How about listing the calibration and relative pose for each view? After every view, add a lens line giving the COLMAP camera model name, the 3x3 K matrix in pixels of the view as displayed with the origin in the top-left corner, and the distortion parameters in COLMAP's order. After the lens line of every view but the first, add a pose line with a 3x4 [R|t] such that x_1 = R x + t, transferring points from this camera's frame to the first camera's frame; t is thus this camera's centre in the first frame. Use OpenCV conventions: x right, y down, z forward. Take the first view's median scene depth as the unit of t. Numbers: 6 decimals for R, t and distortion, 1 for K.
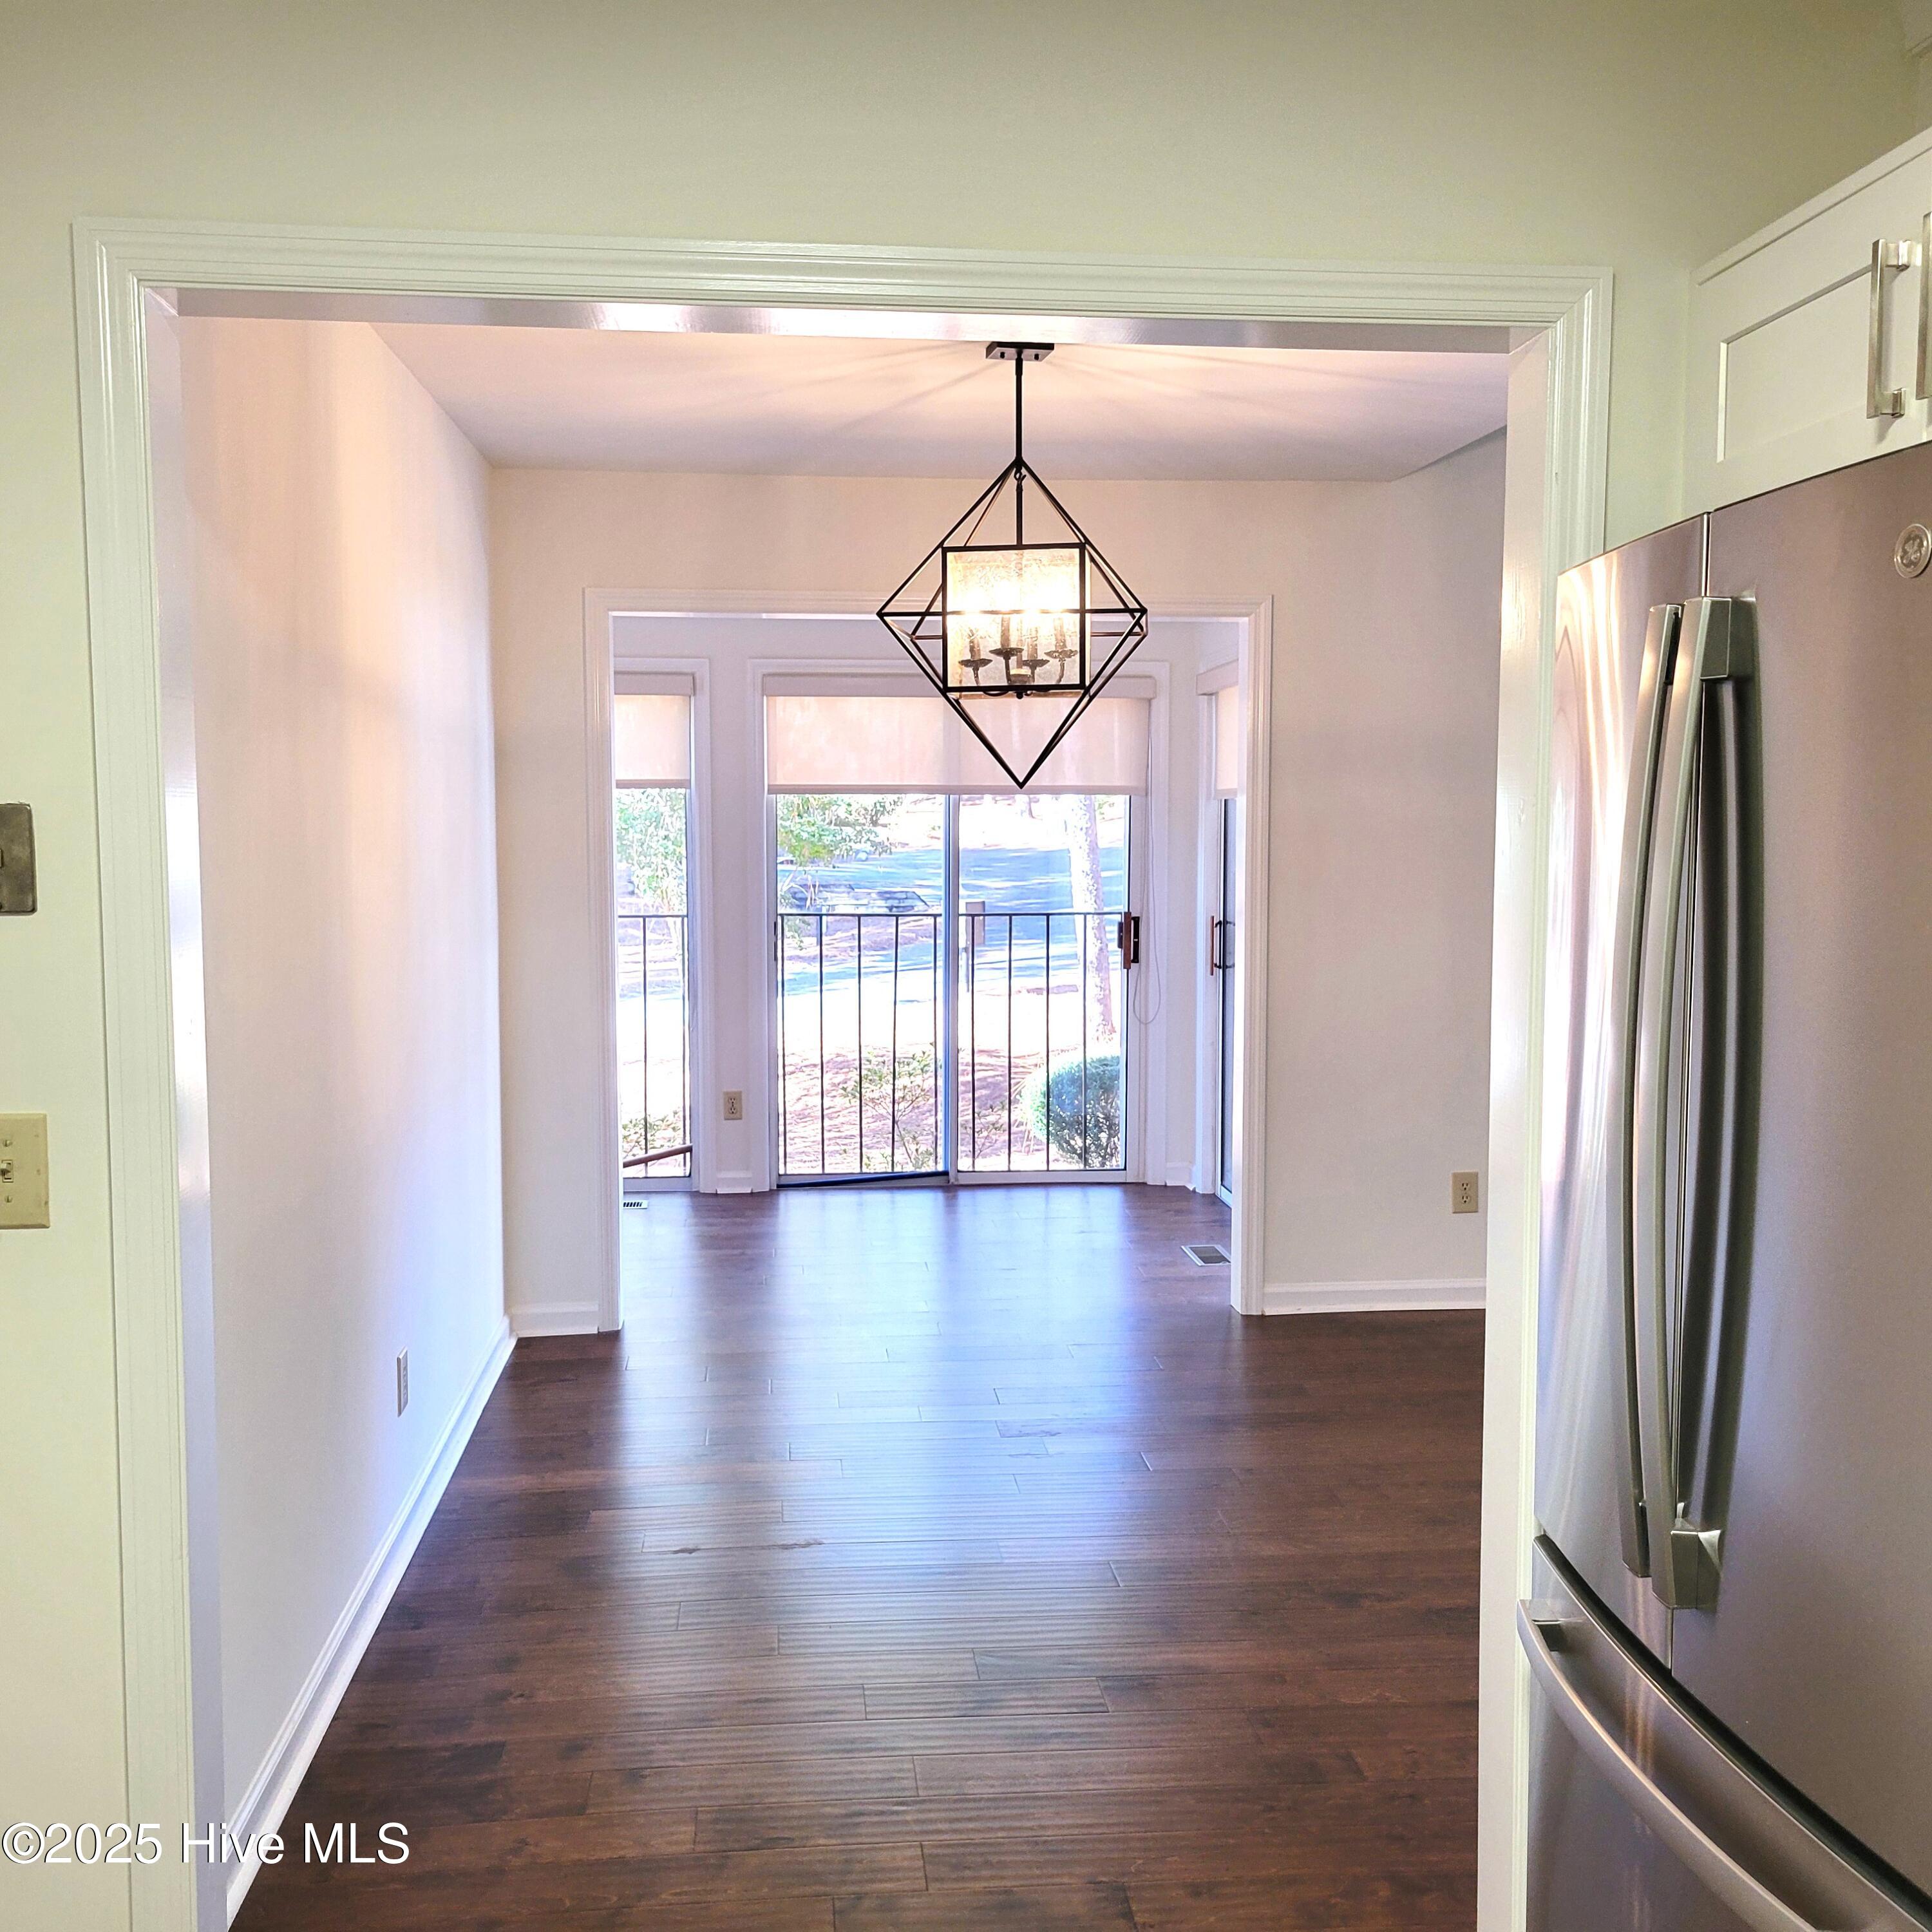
lens RADIAL K [[1876.4, 0, 963.9], [0, 1876.4, 967.2], [0, 0, 1]] dist [0.037391, 0.000000]
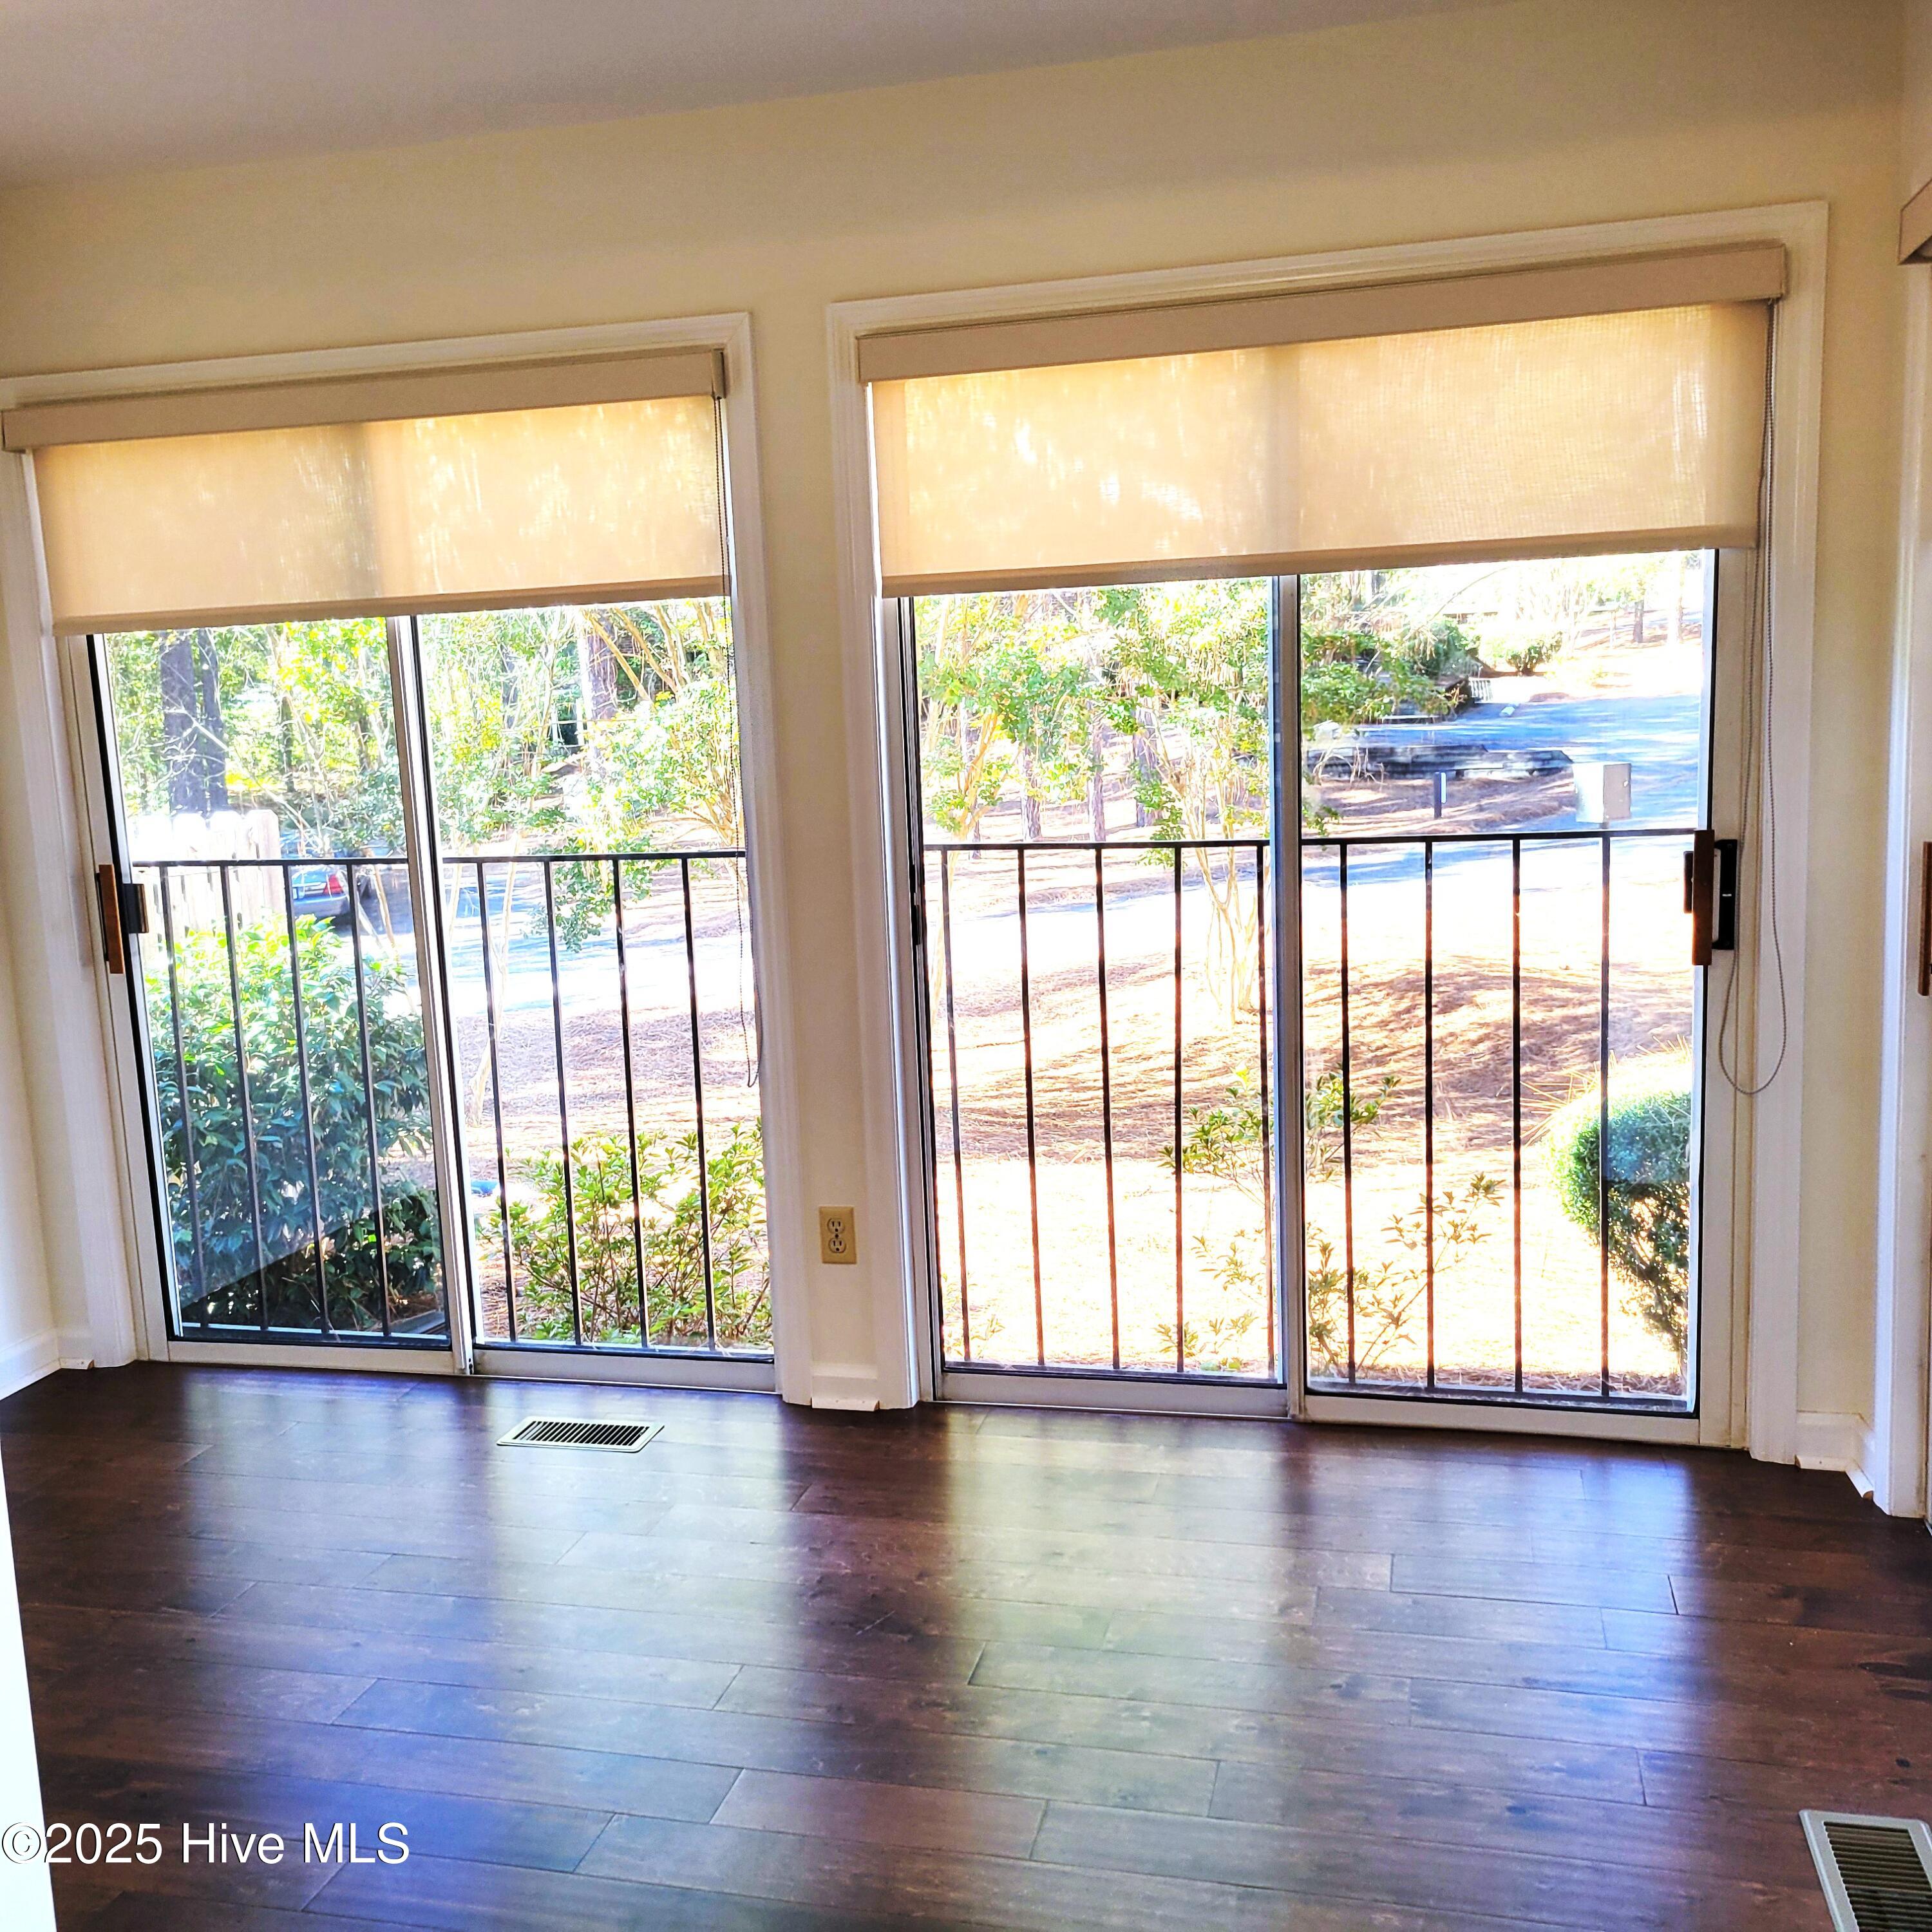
lens RADIAL K [[1876.4, 0, 963.8], [0, 1876.4, 970.7], [0, 0, 1]] dist [0.037391, 0.000000]
pose [[0.936684, 0.011260, -0.349995, 0.079564], [0.014585, 0.997361, 0.071121, -0.030383], [0.349872, -0.071723, 0.934048, 0.539313]]
